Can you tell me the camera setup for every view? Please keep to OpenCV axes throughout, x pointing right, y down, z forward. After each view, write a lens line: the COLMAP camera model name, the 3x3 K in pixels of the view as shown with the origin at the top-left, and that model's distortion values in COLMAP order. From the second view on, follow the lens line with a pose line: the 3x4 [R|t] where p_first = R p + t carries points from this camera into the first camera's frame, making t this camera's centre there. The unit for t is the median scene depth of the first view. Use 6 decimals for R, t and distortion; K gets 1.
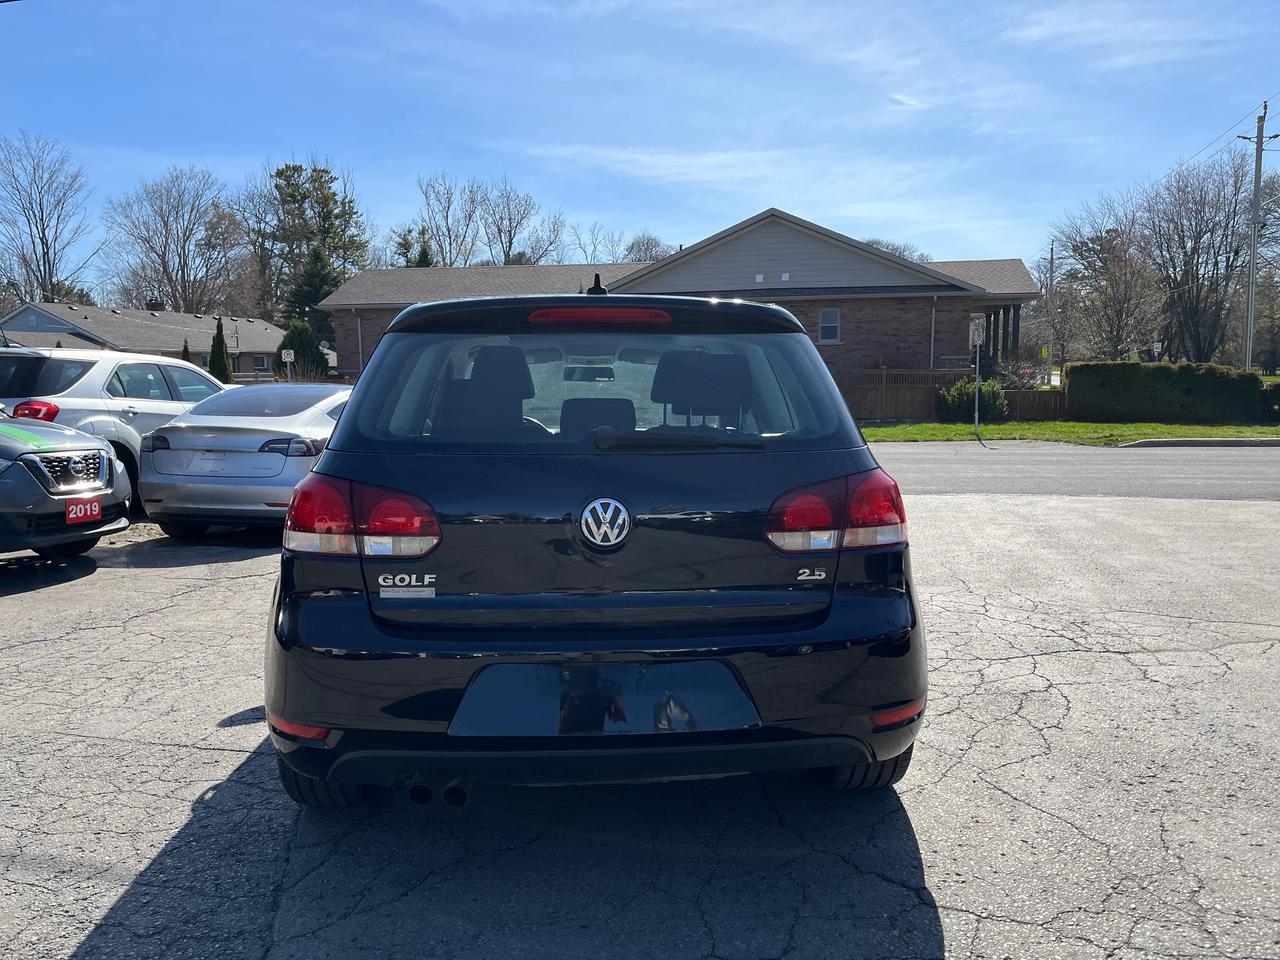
lens RADIAL K [[968.0, 0, 635.4], [0, 968.0, 482.8], [0, 0, 1]] dist [0.056028, -0.069753]
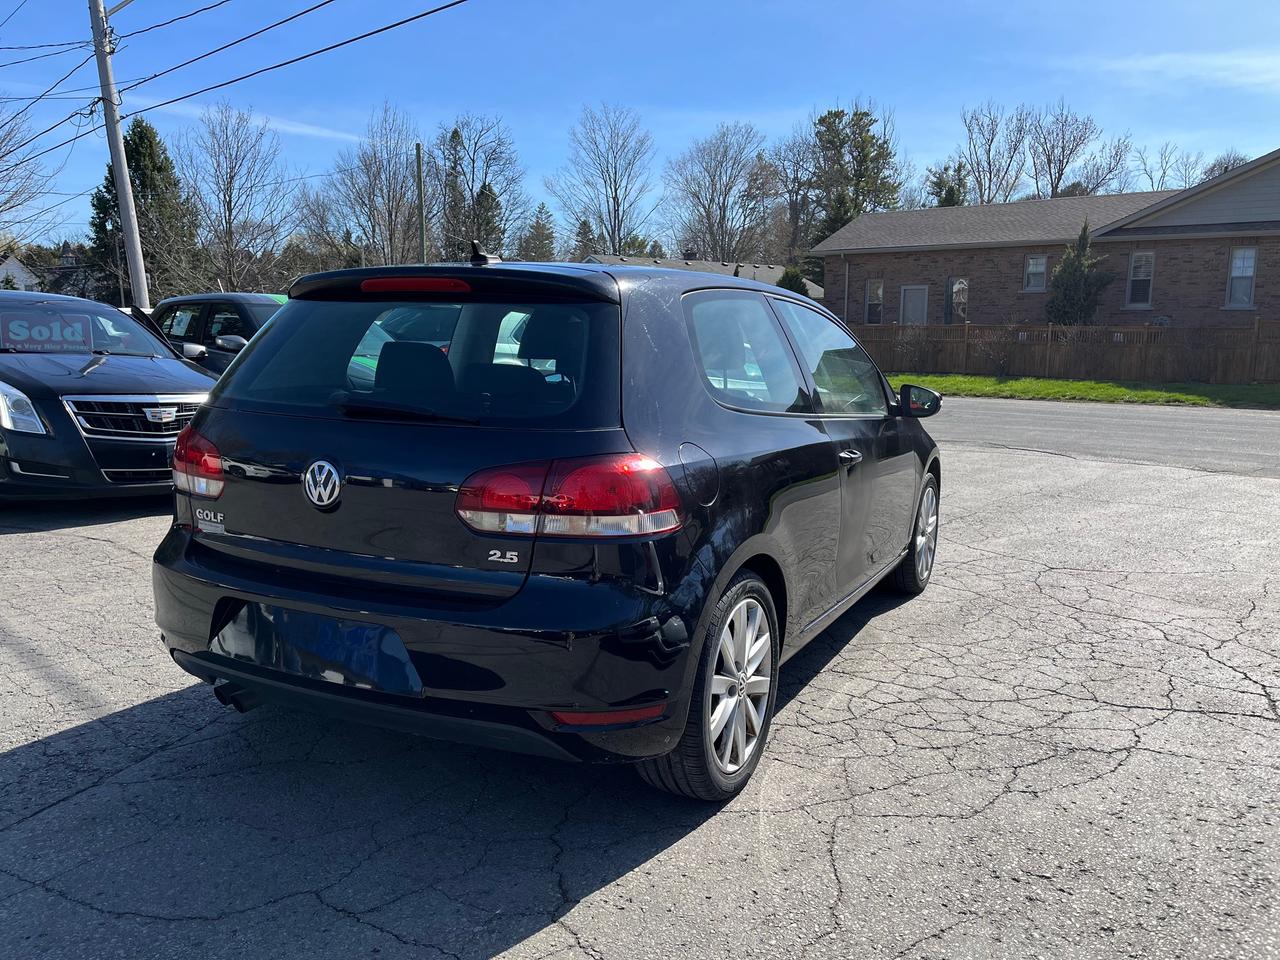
lens RADIAL K [[968.0, 0, 641.1], [0, 968.0, 483.4], [0, 0, 1]] dist [0.056028, -0.069753]
pose [[0.865956, 0.095343, -0.490948, 0.759242], [-0.067177, 0.994939, 0.074729, -0.059958], [0.495588, -0.031732, 0.867978, 0.222992]]
